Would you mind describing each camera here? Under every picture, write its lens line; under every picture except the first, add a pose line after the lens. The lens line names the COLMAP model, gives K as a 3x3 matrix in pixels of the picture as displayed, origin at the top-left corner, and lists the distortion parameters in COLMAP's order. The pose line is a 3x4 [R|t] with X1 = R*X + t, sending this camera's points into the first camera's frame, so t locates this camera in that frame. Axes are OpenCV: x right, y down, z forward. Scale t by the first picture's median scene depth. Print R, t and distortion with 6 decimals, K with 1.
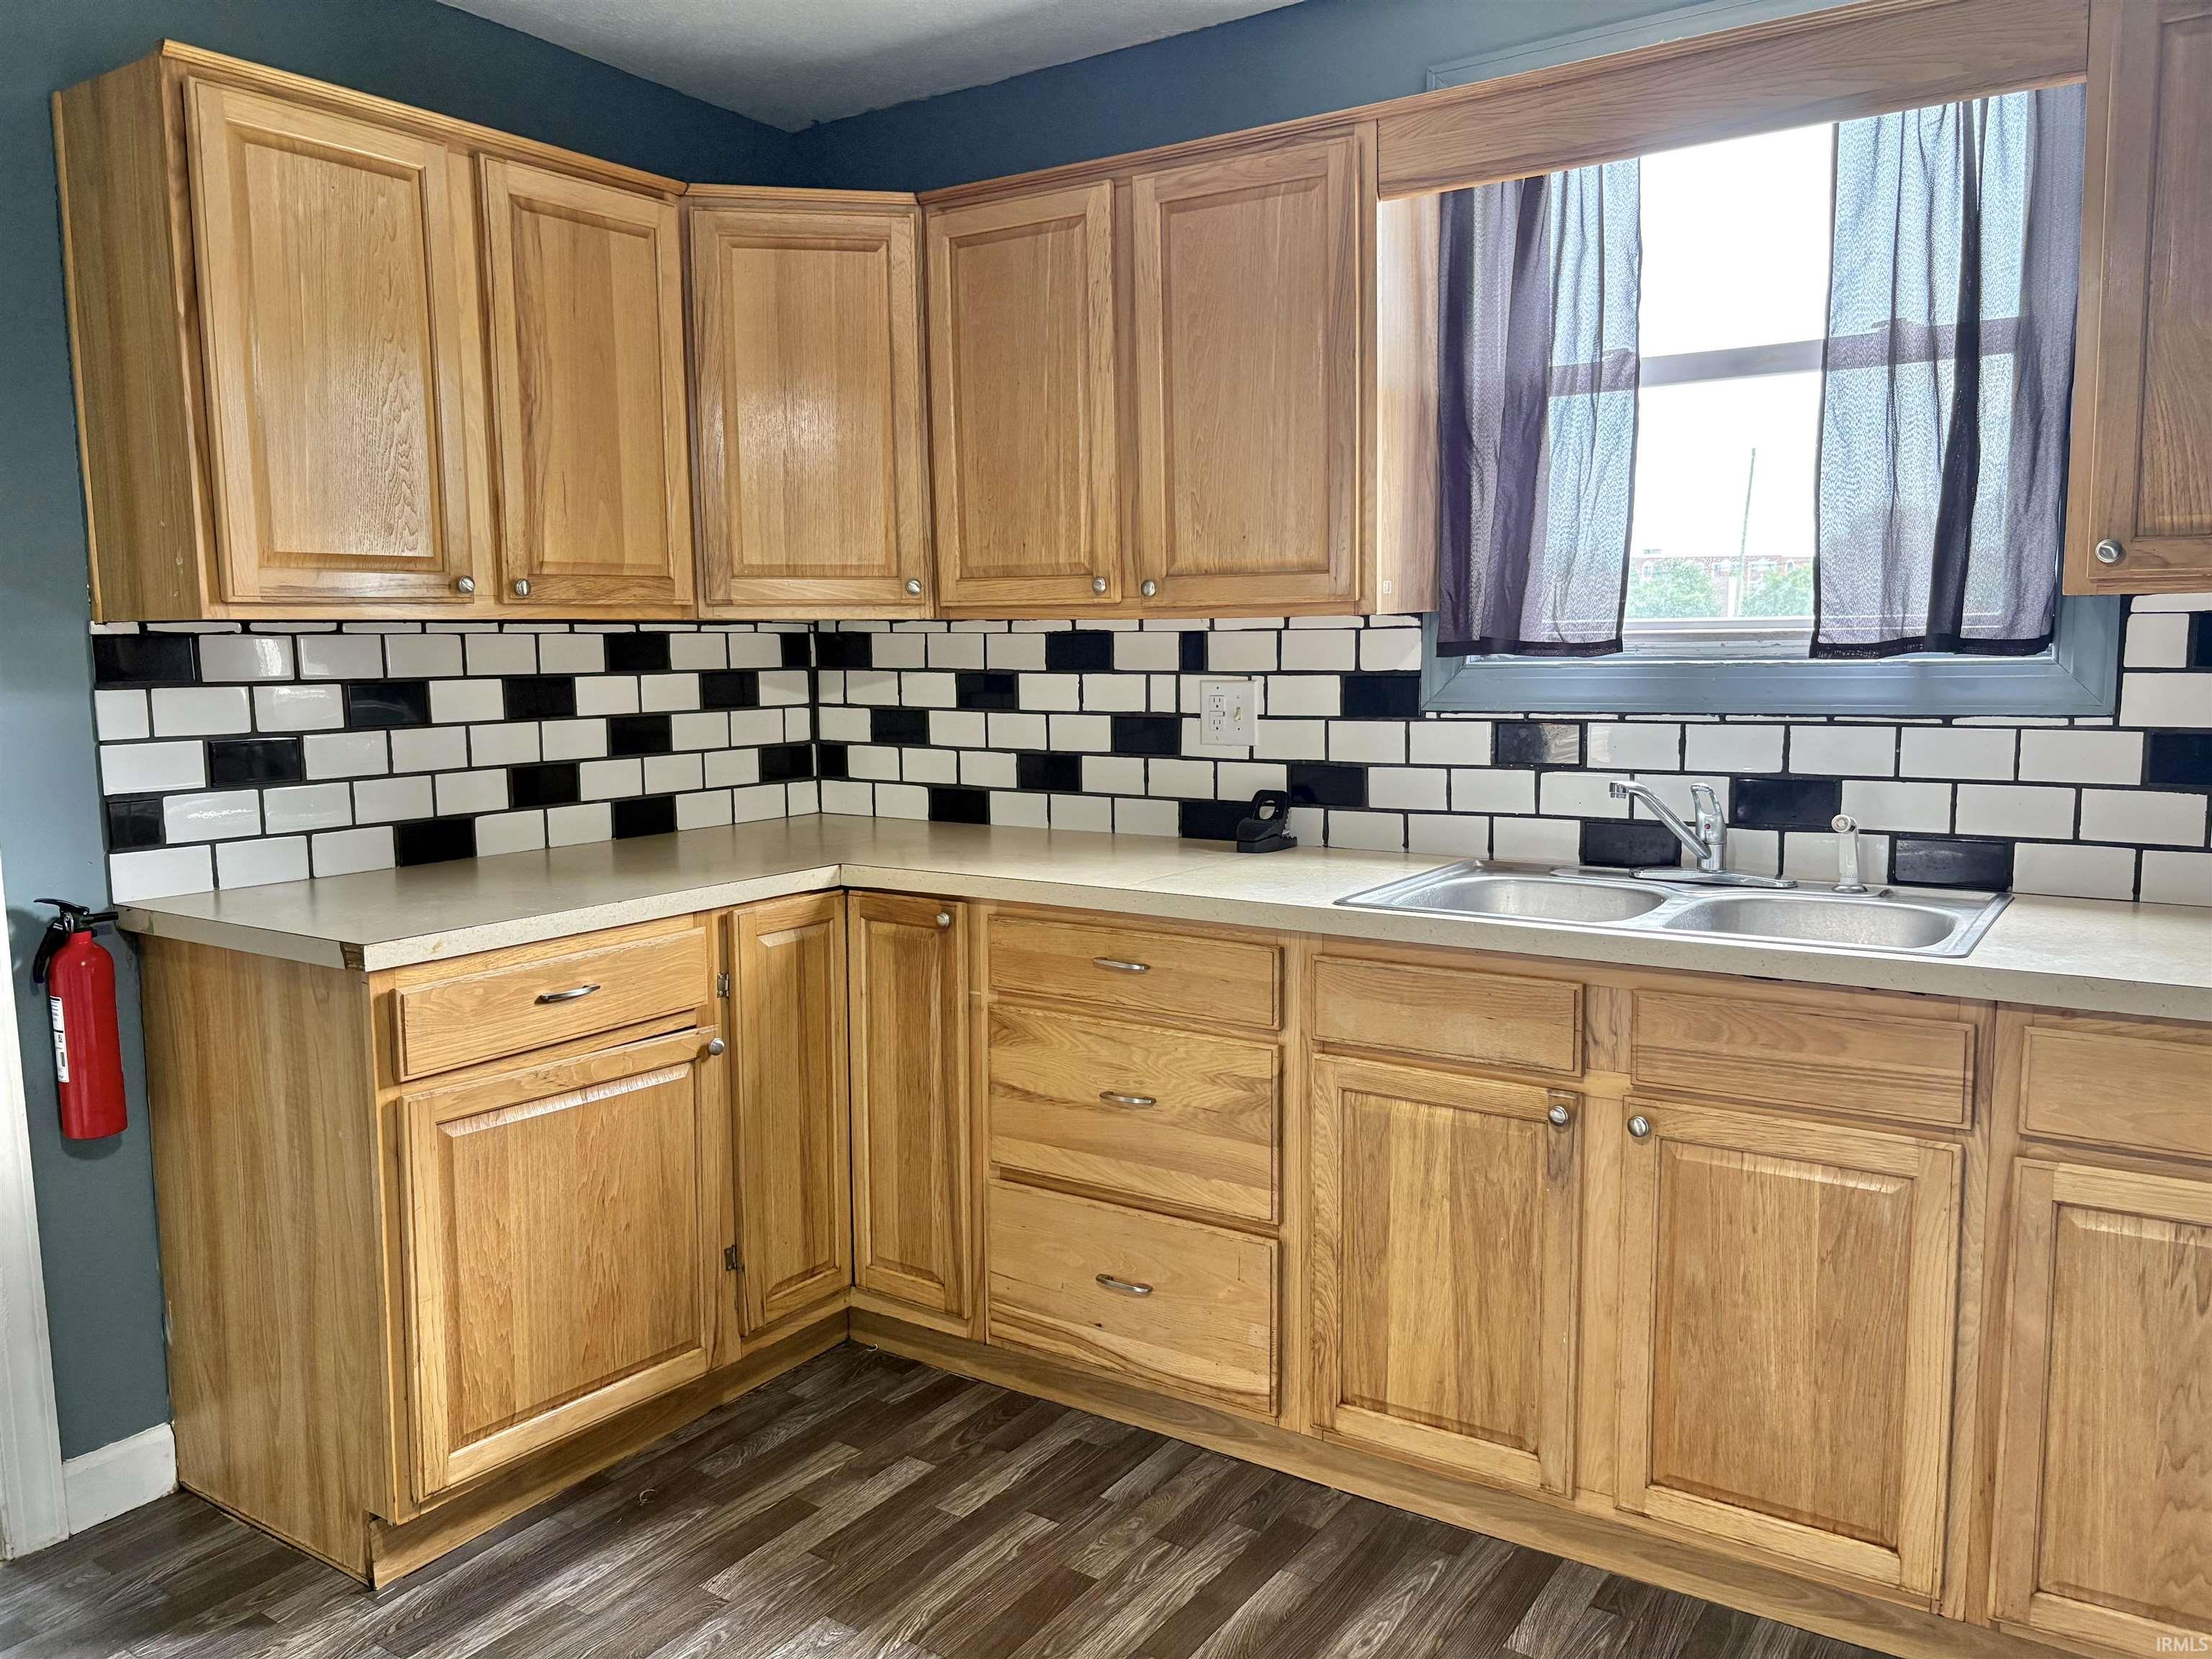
lens RADIAL K [[1682.2, 0, 1097.9], [0, 1682.2, 835.3], [0, 0, 1]] dist [0.045573, -0.057917]
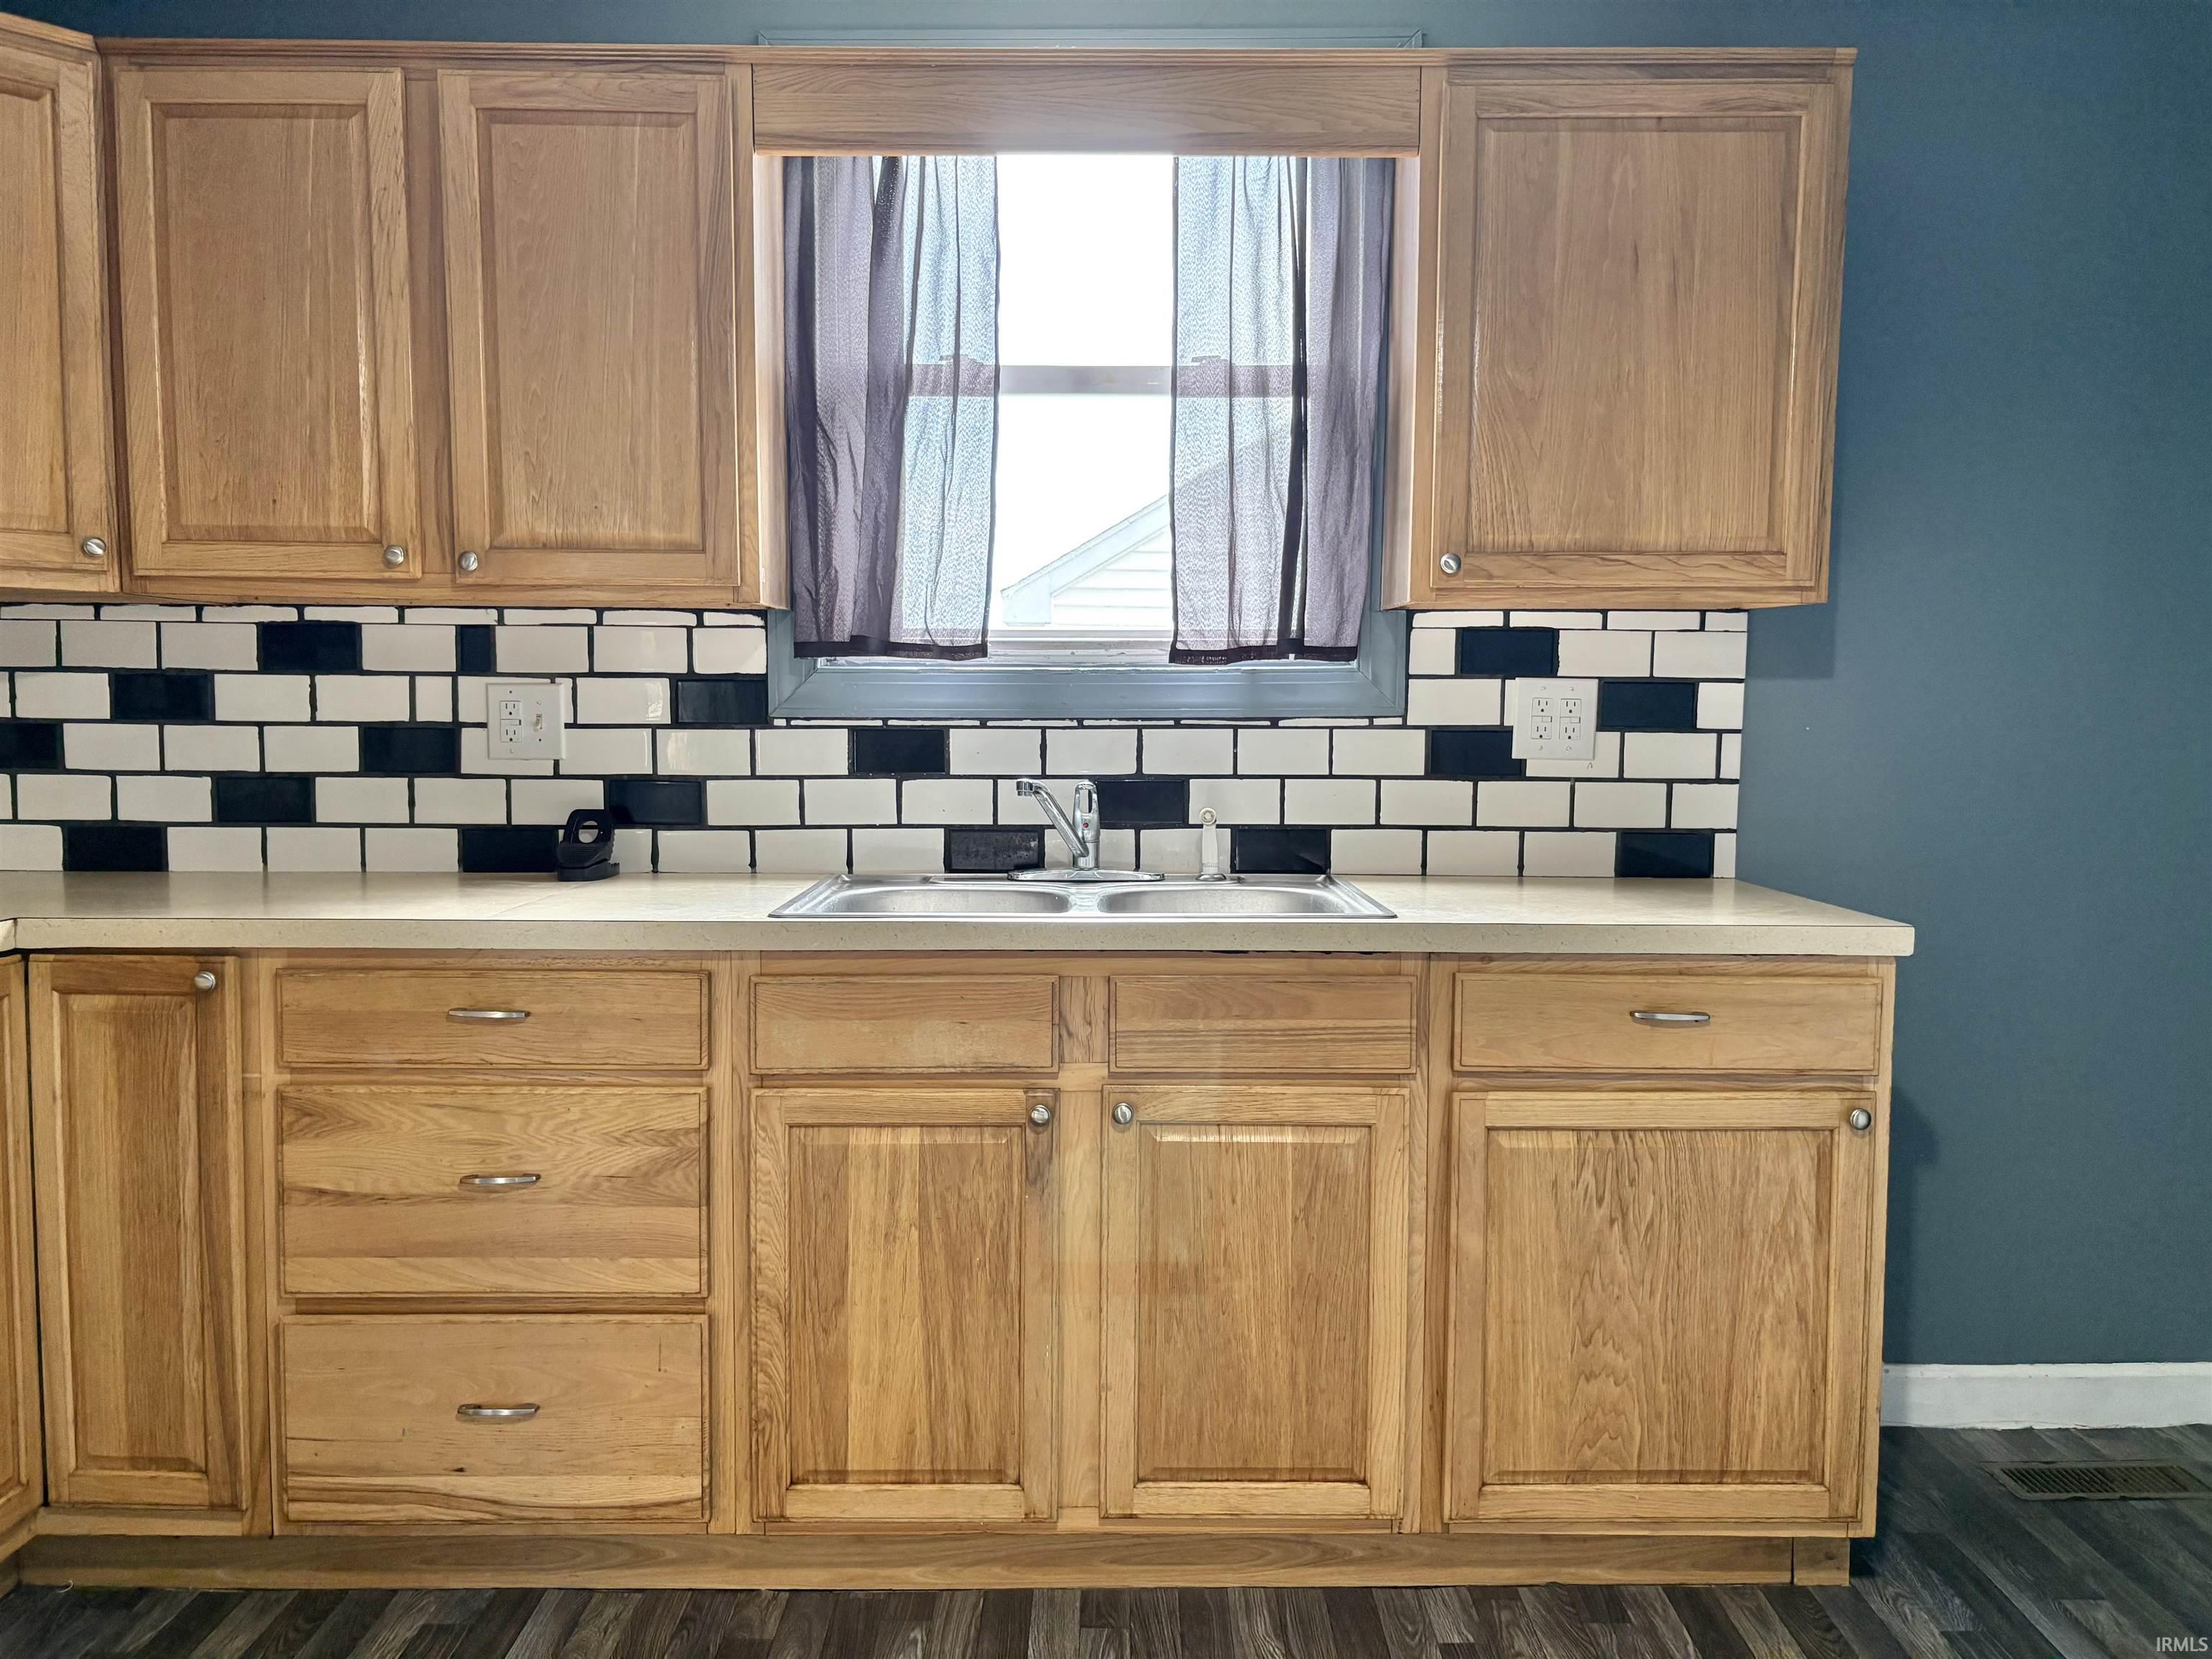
lens RADIAL K [[1682.2, 0, 1113.3], [0, 1682.2, 824.2], [0, 0, 1]] dist [0.045573, -0.057917]
pose [[0.822775, -0.022914, 0.567905, -0.203871], [0.052472, 0.997982, -0.035754, 0.031617], [-0.565940, 0.059216, 0.822317, 0.155613]]
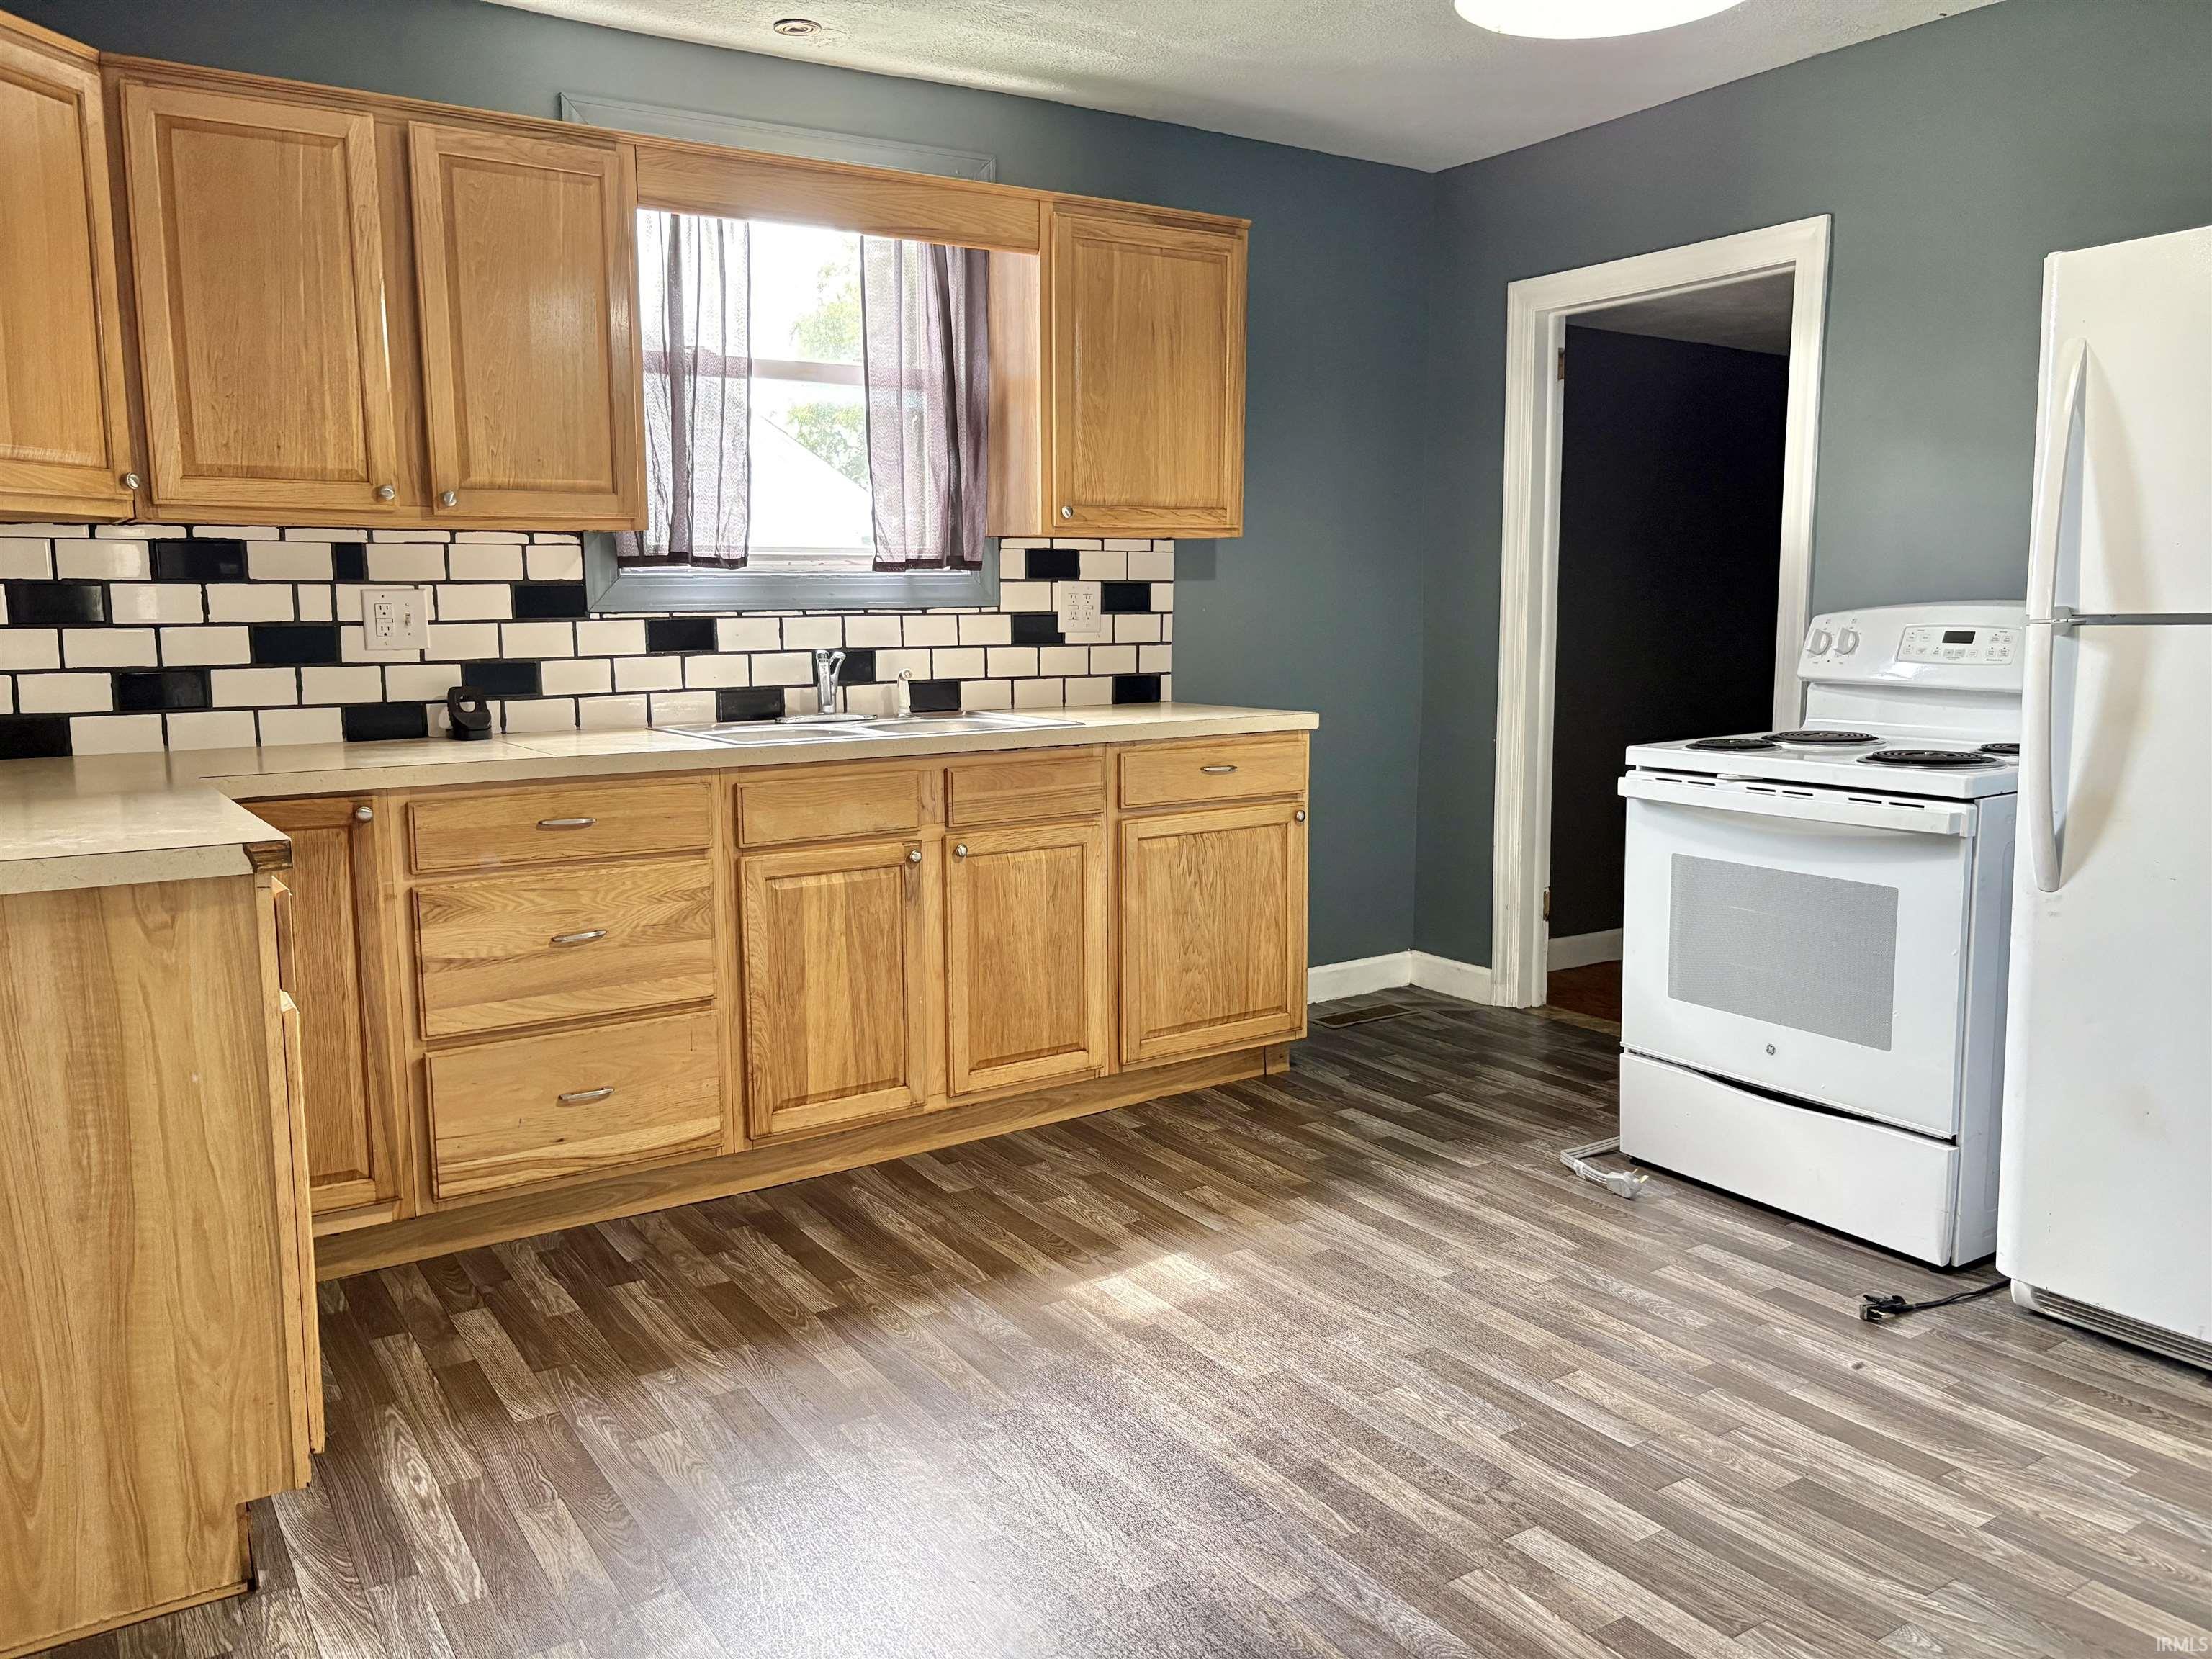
lens RADIAL K [[1682.2, 0, 1117.8], [0, 1682.2, 835.7], [0, 0, 1]] dist [0.045573, -0.057917]
pose [[0.368501, -0.122387, 0.921536, -0.949212], [0.114320, 0.989738, 0.085731, 0.030088], [-0.922571, 0.073758, 0.378711, 0.206919]]
